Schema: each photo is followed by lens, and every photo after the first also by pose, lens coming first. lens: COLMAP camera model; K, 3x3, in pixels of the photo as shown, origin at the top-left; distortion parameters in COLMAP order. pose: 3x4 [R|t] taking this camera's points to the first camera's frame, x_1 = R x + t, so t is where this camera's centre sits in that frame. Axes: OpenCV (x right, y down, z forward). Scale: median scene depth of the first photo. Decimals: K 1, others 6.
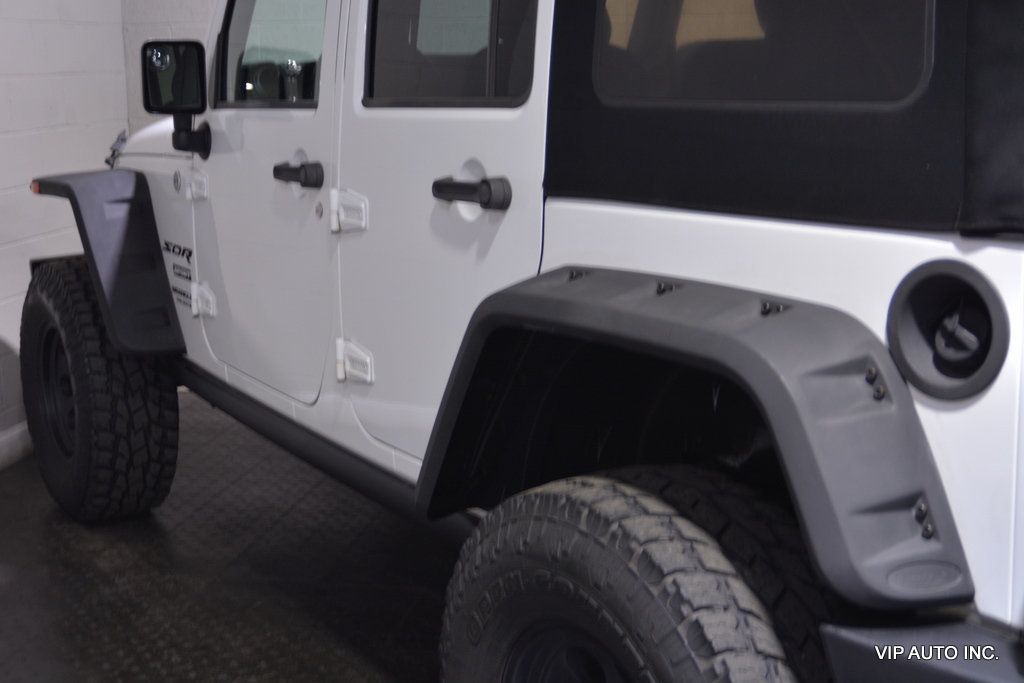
lens RADIAL K [[1402.3, 0, 512.0], [0, 1402.3, 341.5], [0, 0, 1]] dist [-0.047853, -0.031695]
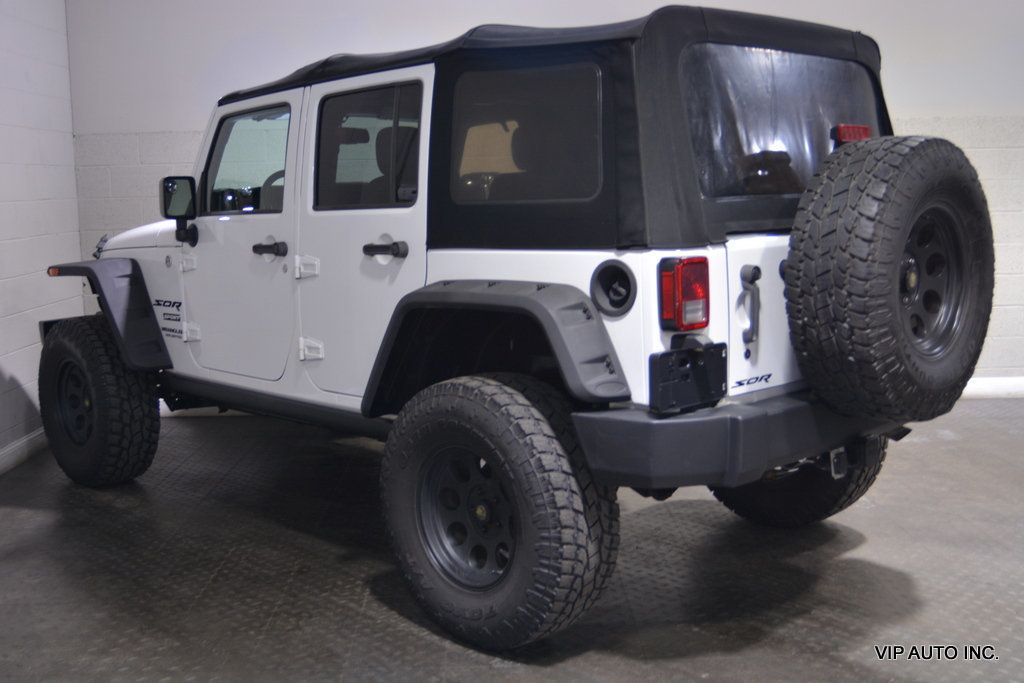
lens RADIAL K [[1147.6, 0, 512.0], [0, 1147.6, 341.5], [0, 0, 1]] dist [-0.010100, -0.021607]
pose [[0.980222, -0.041173, 0.193570, -0.173586], [0.053653, 0.996775, -0.059675, 0.130906], [-0.190489, 0.068880, 0.979270, -0.628748]]
